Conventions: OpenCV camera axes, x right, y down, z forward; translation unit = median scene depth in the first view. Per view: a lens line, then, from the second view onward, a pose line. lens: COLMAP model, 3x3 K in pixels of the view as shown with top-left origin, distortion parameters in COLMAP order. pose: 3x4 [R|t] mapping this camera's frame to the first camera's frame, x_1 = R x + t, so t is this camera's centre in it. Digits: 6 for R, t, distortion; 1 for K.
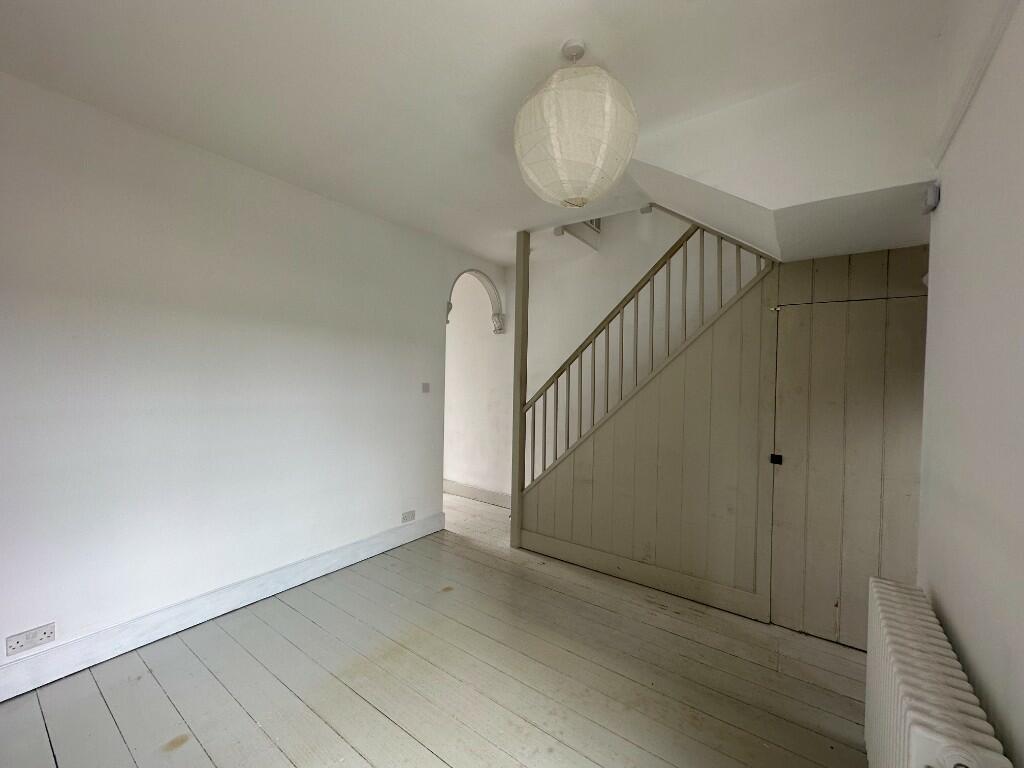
lens RADIAL K [[406.7, 0, 515.0], [0, 406.7, 382.2], [0, 0, 1]] dist [-0.001565, 0.000431]
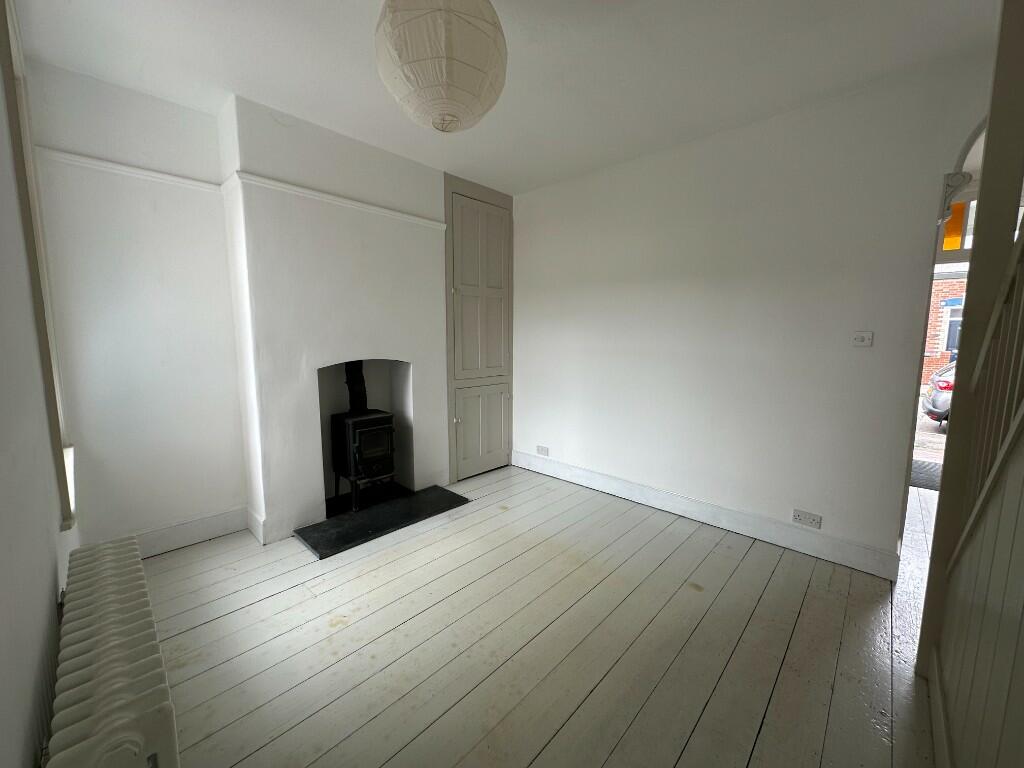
lens RADIAL K [[406.7, 0, 513.8], [0, 406.7, 383.0], [0, 0, 1]] dist [-0.001565, 0.000431]
pose [[-0.125395, 0.092896, -0.987748, 0.776814], [-0.018003, 0.995230, 0.095885, 0.048043], [0.991944, 0.029806, -0.123124, 0.893095]]
